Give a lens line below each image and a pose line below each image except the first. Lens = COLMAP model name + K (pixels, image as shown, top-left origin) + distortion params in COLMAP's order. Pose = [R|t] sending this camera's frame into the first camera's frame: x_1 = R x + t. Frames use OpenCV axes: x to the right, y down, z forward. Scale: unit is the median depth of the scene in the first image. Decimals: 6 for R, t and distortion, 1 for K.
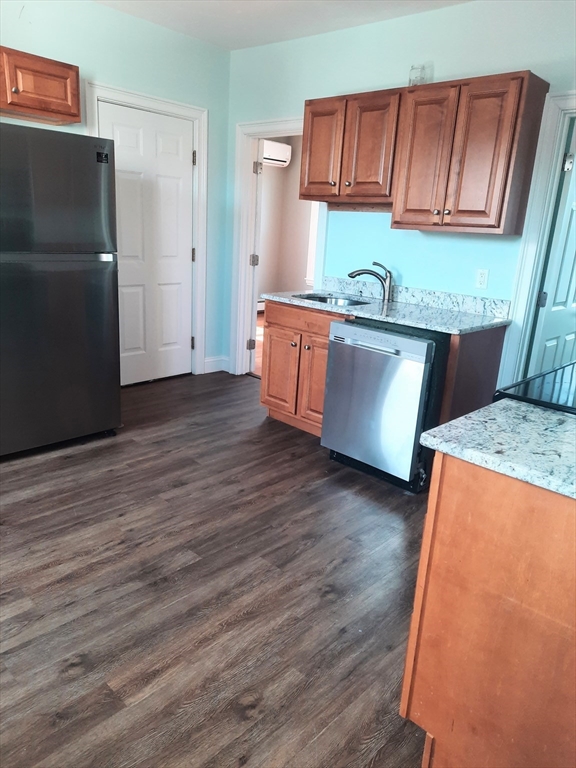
lens RADIAL K [[556.4, 0, 286.6], [0, 556.4, 384.0], [0, 0, 1]] dist [0.040312, -0.010672]
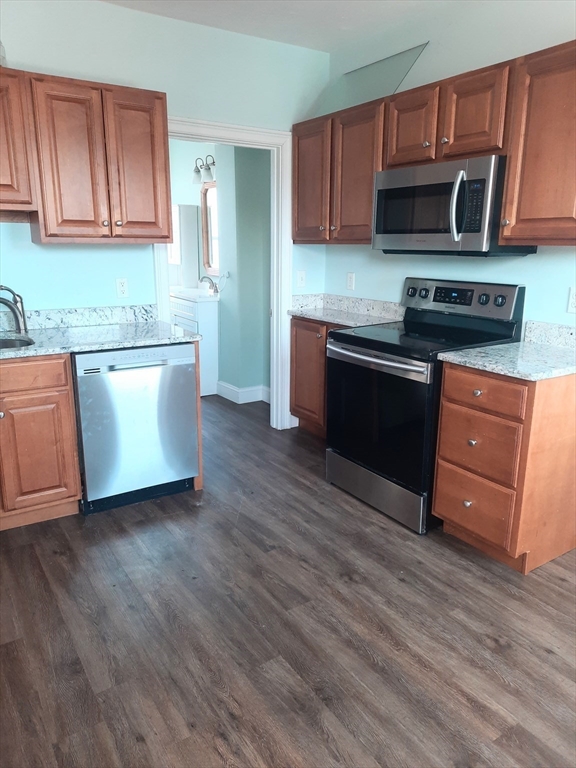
lens RADIAL K [[556.4, 0, 288.4], [0, 556.4, 383.9], [0, 0, 1]] dist [0.040312, -0.010672]
pose [[0.236533, -0.294788, 0.925825, -0.713402], [0.275151, 0.934181, 0.227152, -0.222339], [-0.931850, 0.201013, 0.302076, 0.586452]]
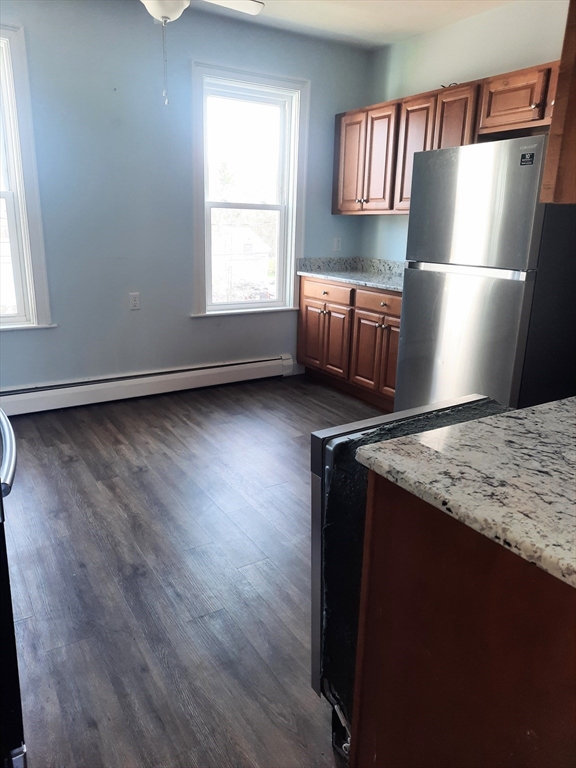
lens RADIAL K [[556.4, 0, 286.3], [0, 556.4, 382.8], [0, 0, 1]] dist [0.040312, -0.010672]
pose [[-0.252767, 0.205453, -0.945462, 0.753396], [-0.300701, 0.912119, 0.278599, -0.258792], [0.919613, 0.354722, -0.168774, 1.084866]]
